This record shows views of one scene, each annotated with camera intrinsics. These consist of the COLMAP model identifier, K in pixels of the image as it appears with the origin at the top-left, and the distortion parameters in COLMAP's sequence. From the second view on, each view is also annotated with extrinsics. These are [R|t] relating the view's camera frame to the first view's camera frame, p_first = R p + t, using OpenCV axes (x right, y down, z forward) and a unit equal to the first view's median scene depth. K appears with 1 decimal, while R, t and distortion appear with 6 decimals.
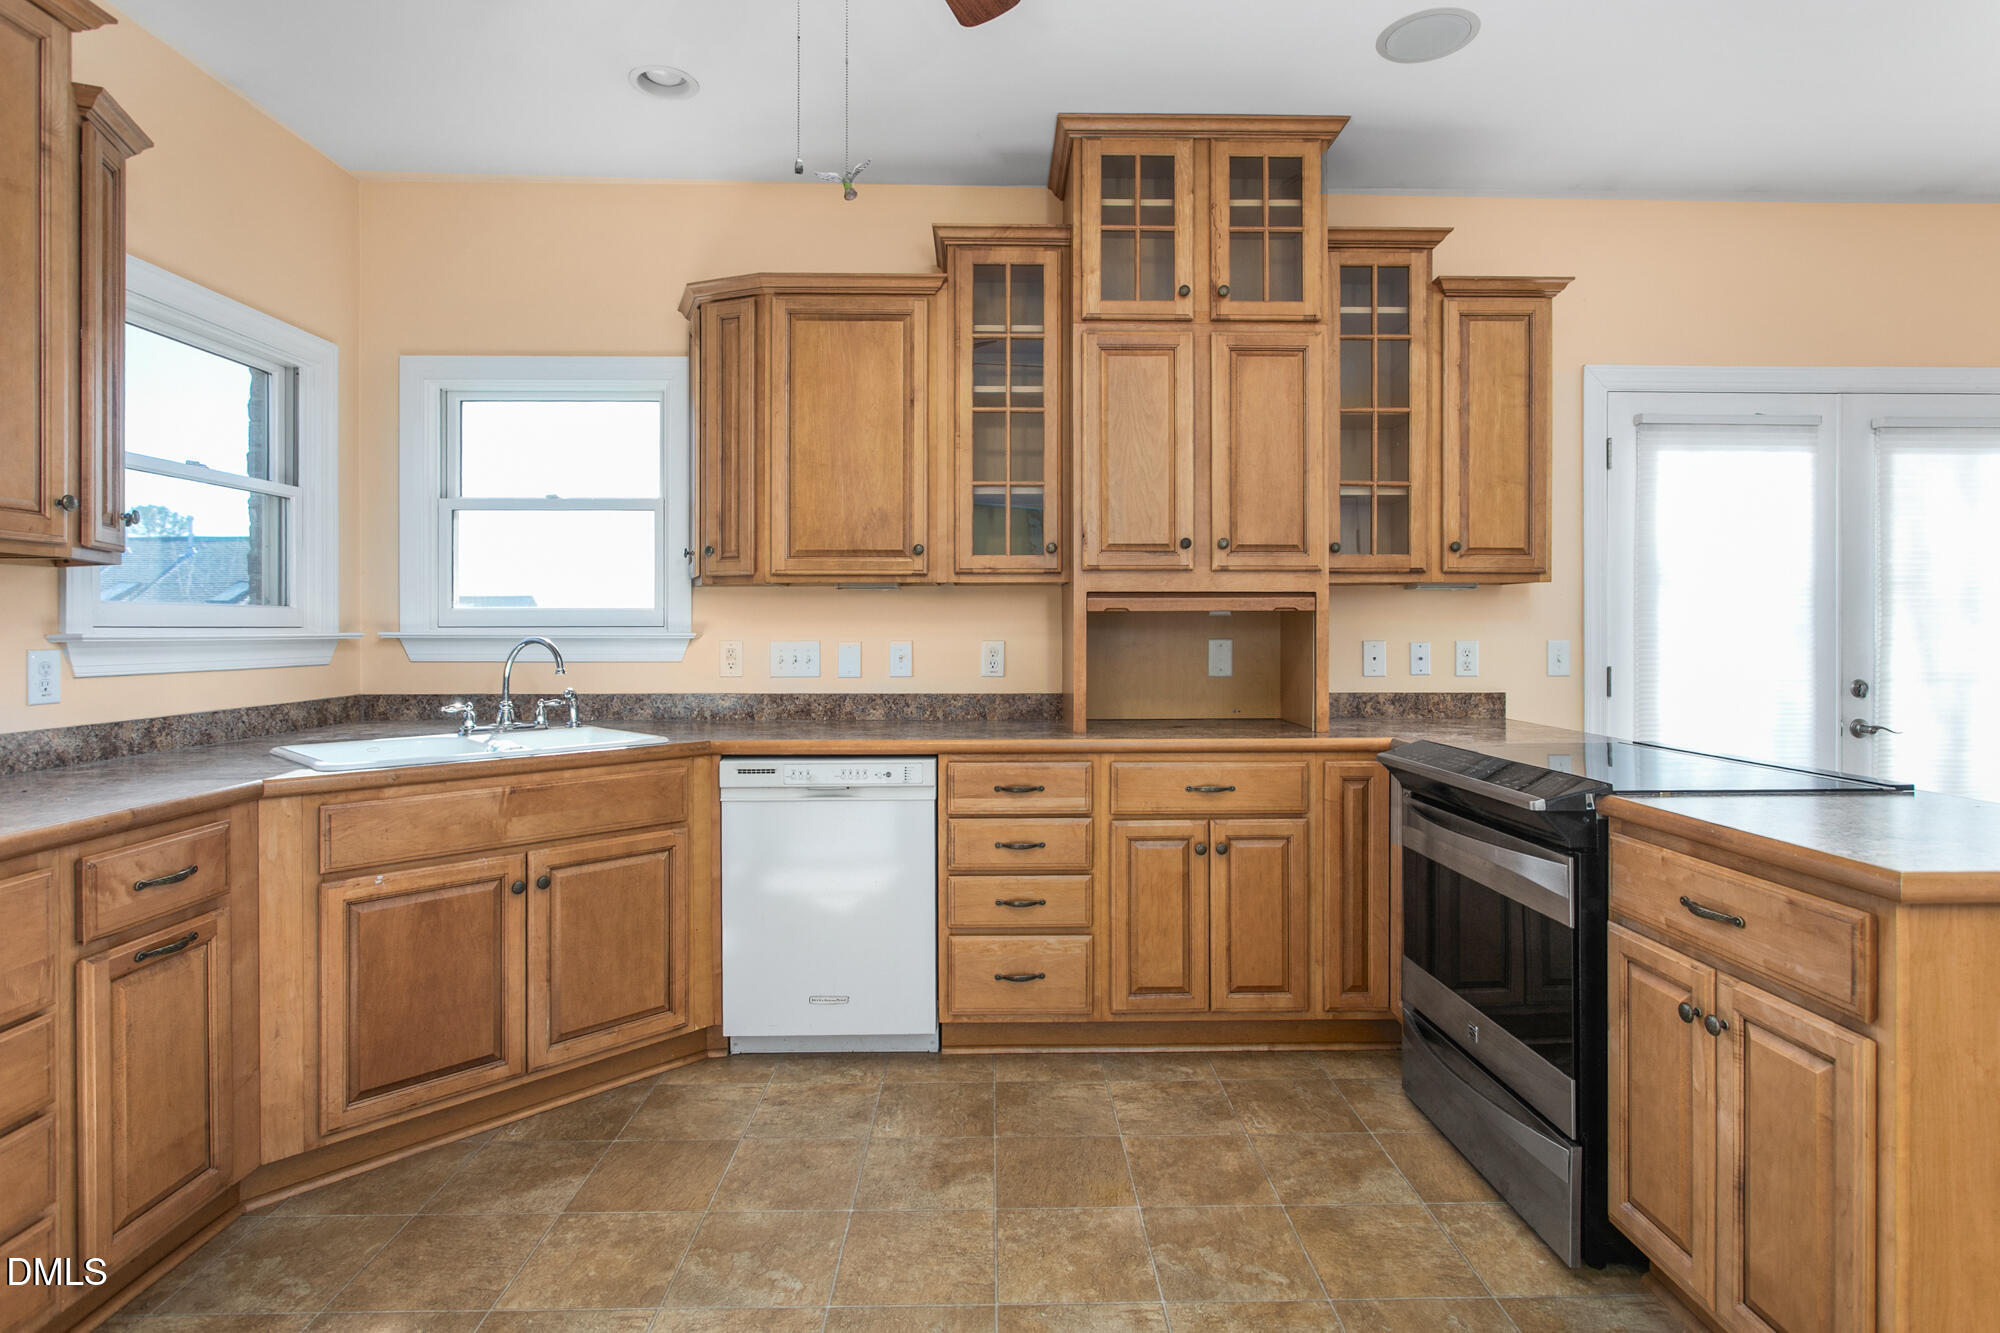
lens RADIAL K [[1038.1, 0, 998.8], [0, 1038.1, 629.8], [0, 0, 1]] dist [-0.002819, -0.000090]
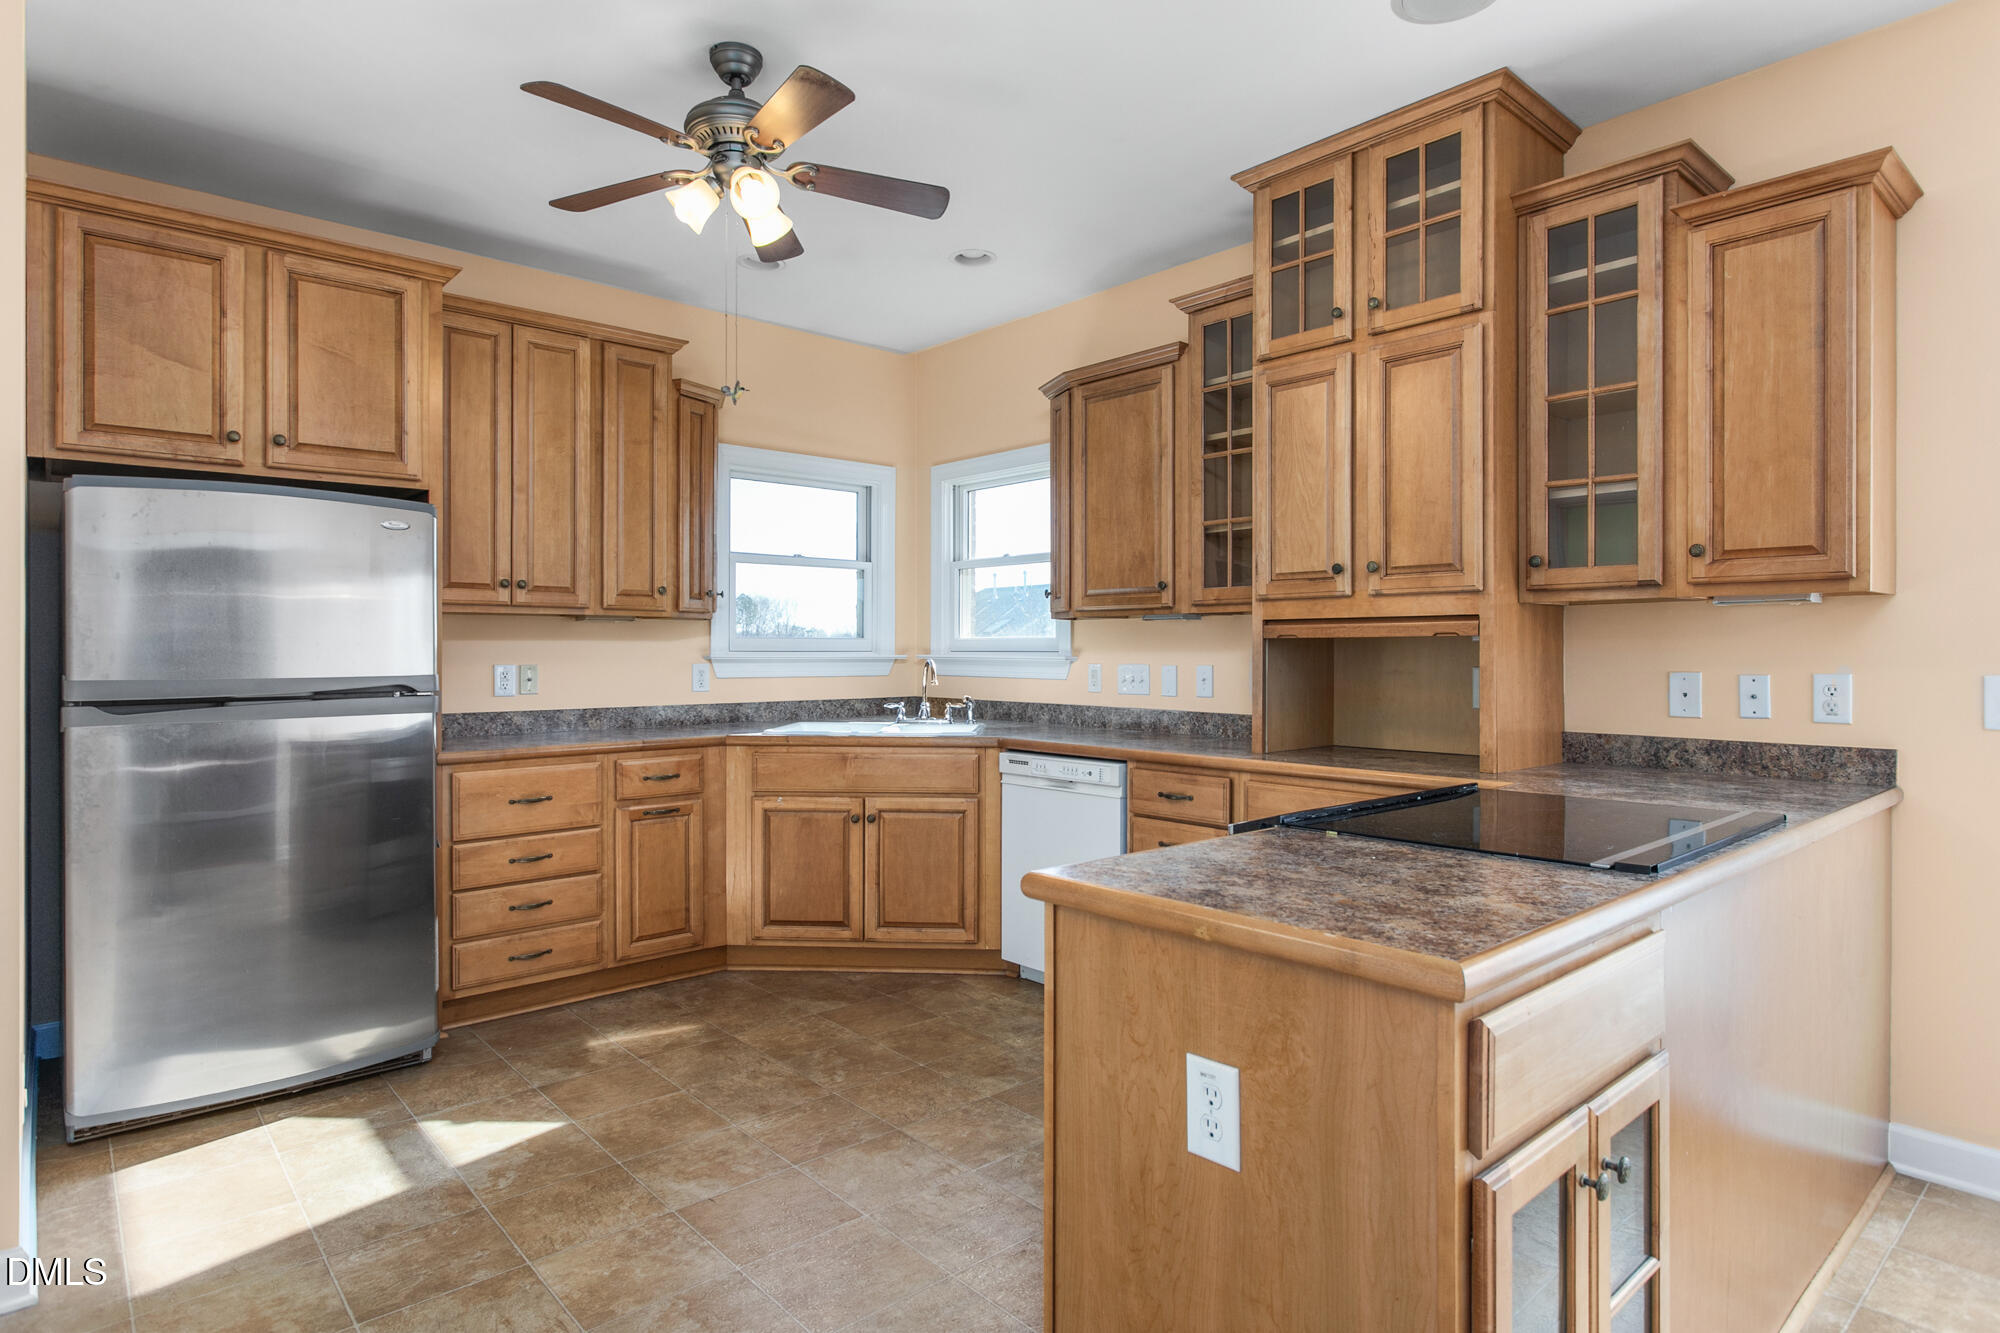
lens RADIAL K [[1093.0, 0, 992.5], [0, 1093.0, 648.5], [0, 0, 1]] dist [-0.000511, 0.000846]
pose [[0.641370, 0.000131, -0.767232, 0.762721], [-0.002953, 0.999993, -0.002299, -0.004151], [0.767226, 0.003740, 0.641366, 0.082164]]
